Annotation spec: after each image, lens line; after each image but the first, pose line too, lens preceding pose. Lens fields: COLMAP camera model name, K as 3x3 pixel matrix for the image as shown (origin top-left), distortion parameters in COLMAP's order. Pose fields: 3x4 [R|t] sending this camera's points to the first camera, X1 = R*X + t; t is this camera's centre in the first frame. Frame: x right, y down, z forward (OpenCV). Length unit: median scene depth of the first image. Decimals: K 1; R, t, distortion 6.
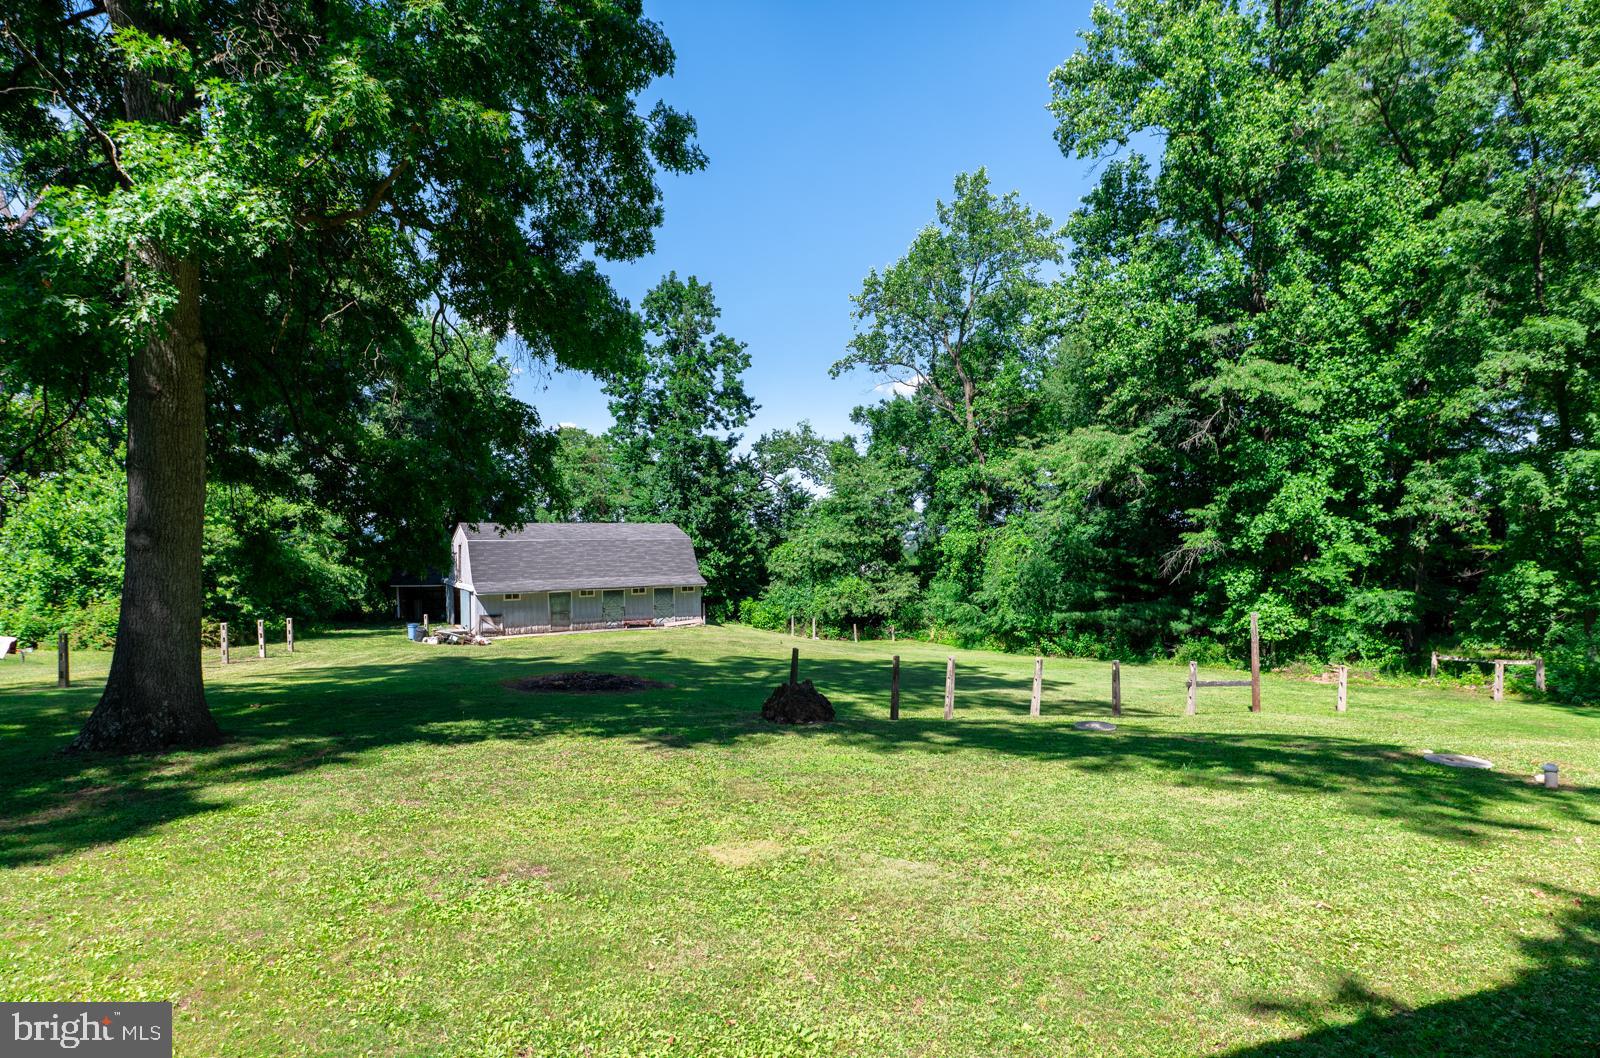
lens RADIAL K [[878.4, 0, 803.3], [0, 878.4, 537.5], [0, 0, 1]] dist [0.001038, -0.000027]
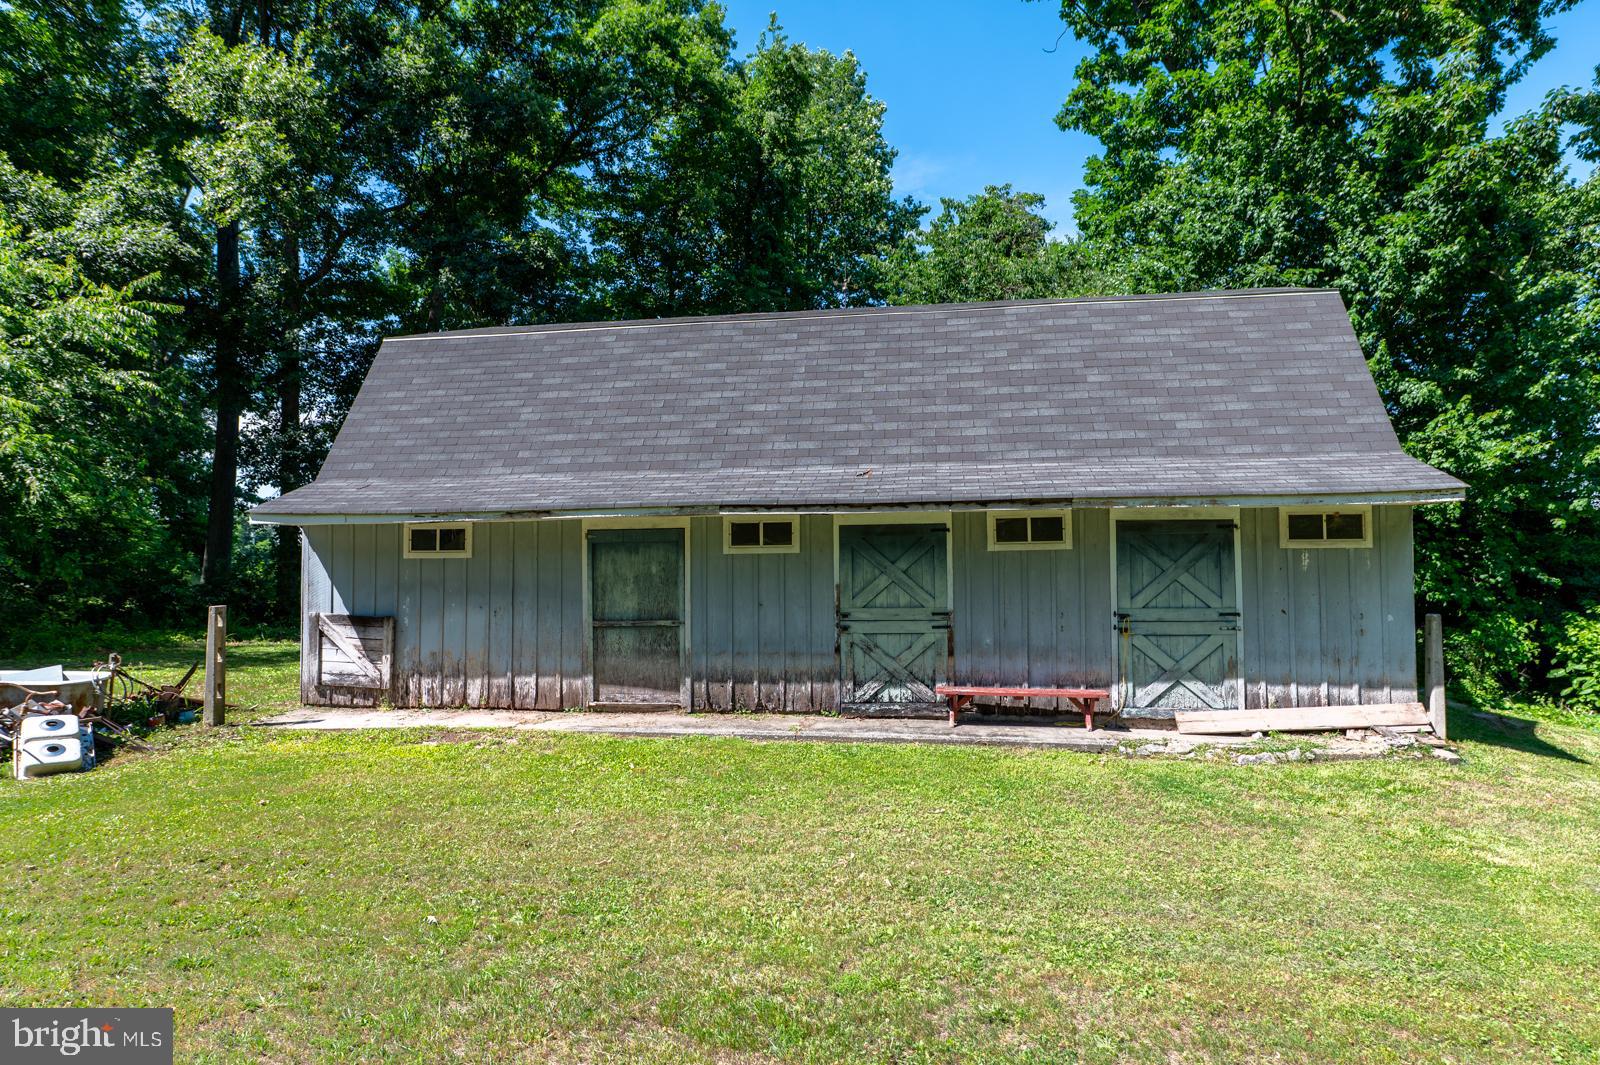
lens RADIAL K [[797.6, 0, 811.9], [0, 797.6, 530.9], [0, 0, 1]] dist [0.002787, 0.000273]
pose [[0.763929, -0.024365, -0.644840, -0.111013], [0.002285, 0.999383, -0.035053, 0.066839], [0.645296, 0.025305, 0.763513, 0.837077]]
